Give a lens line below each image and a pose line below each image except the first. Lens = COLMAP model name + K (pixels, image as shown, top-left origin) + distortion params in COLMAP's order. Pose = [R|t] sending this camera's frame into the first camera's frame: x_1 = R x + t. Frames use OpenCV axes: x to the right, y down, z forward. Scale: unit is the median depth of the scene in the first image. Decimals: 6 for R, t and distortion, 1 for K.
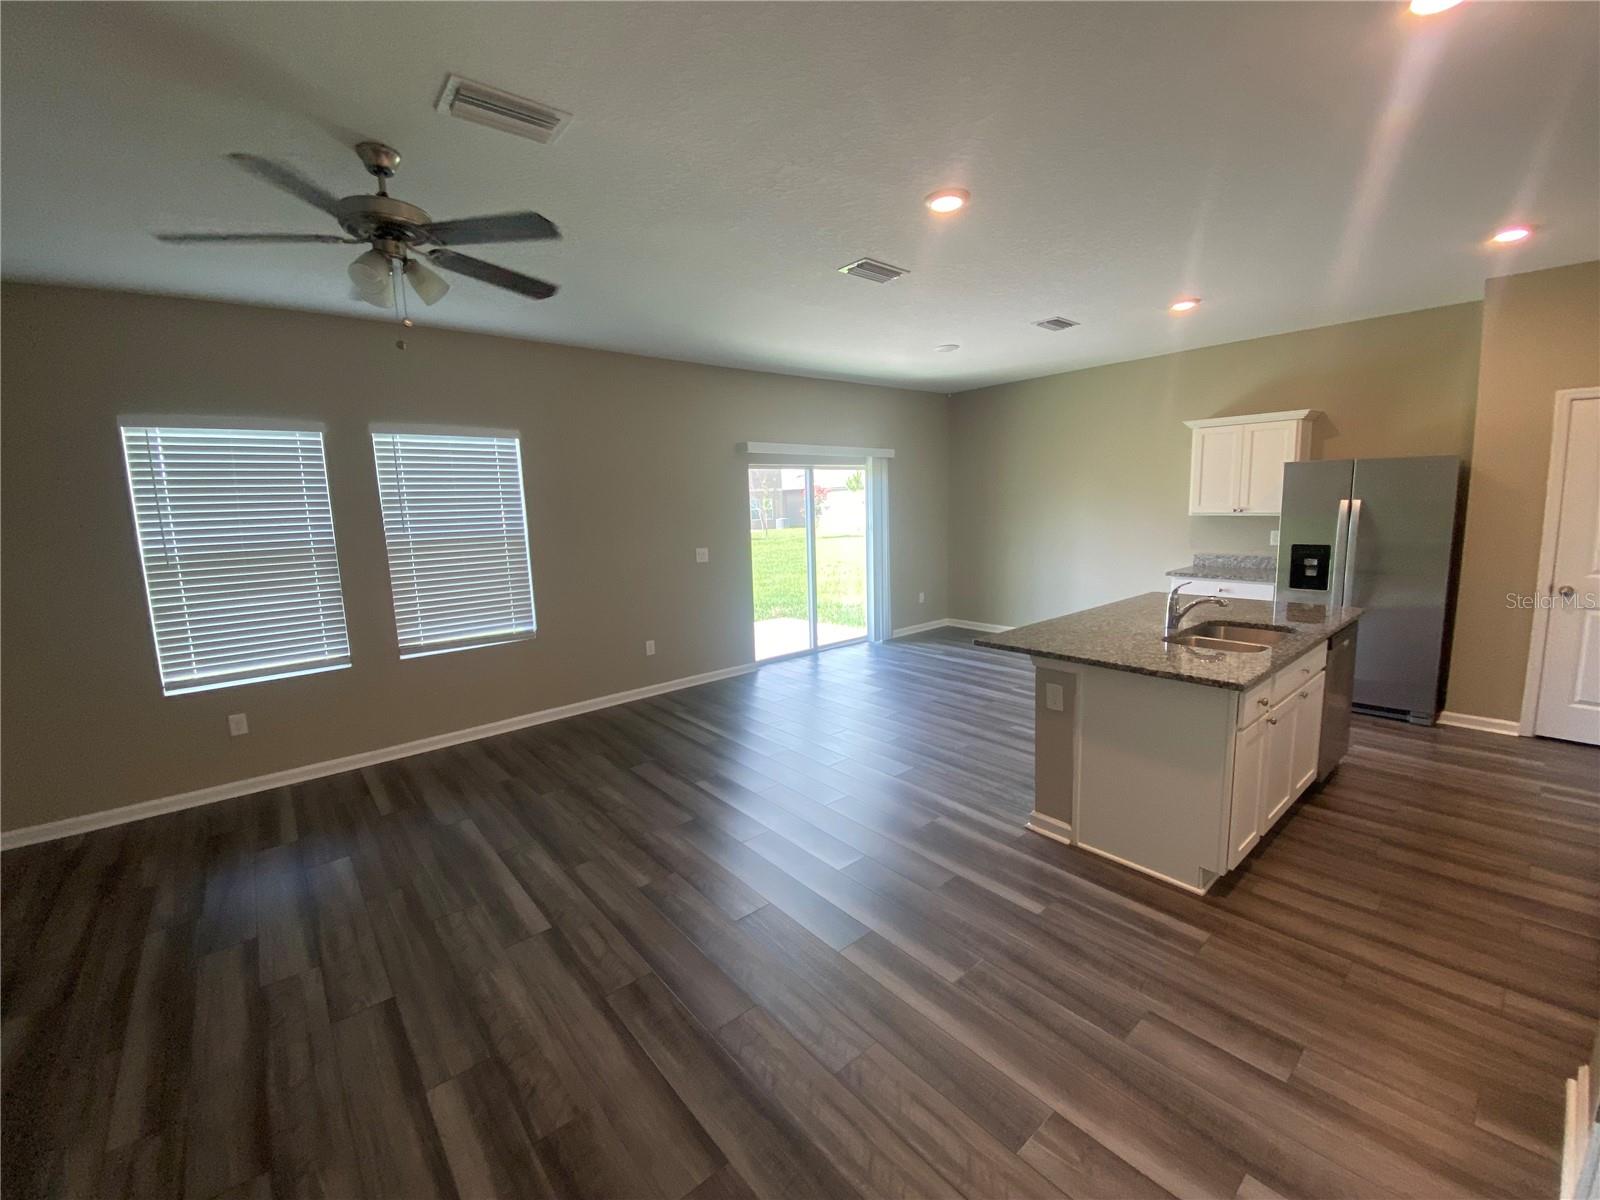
lens RADIAL K [[642.9, 0, 788.2], [0, 642.9, 594.3], [0, 0, 1]] dist [0.027523, -0.021754]
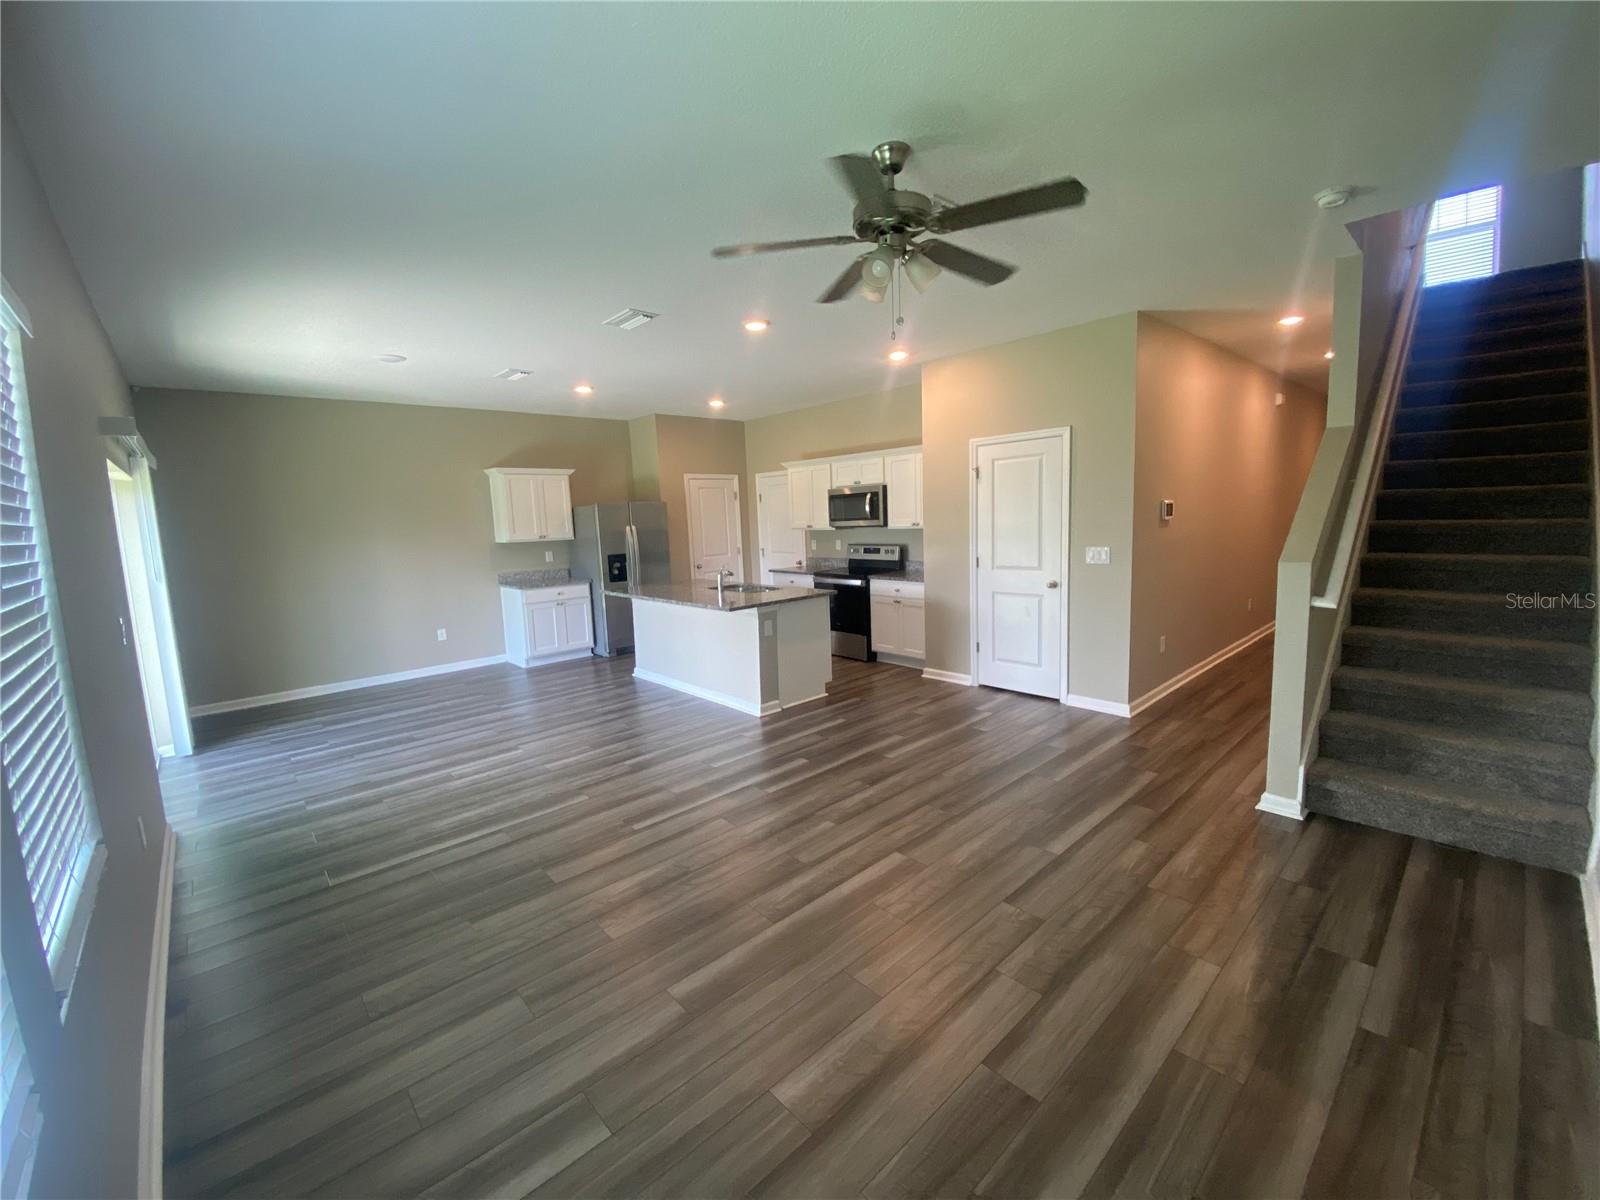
lens RADIAL K [[642.9, 0, 788.2], [0, 642.9, 594.3], [0, 0, 1]] dist [0.027523, -0.021754]
pose [[-0.031357, -0.090631, 0.995391, -1.321498], [0.188675, 0.977440, 0.094940, -0.081305], [-0.981539, 0.190782, -0.013550, 0.996235]]
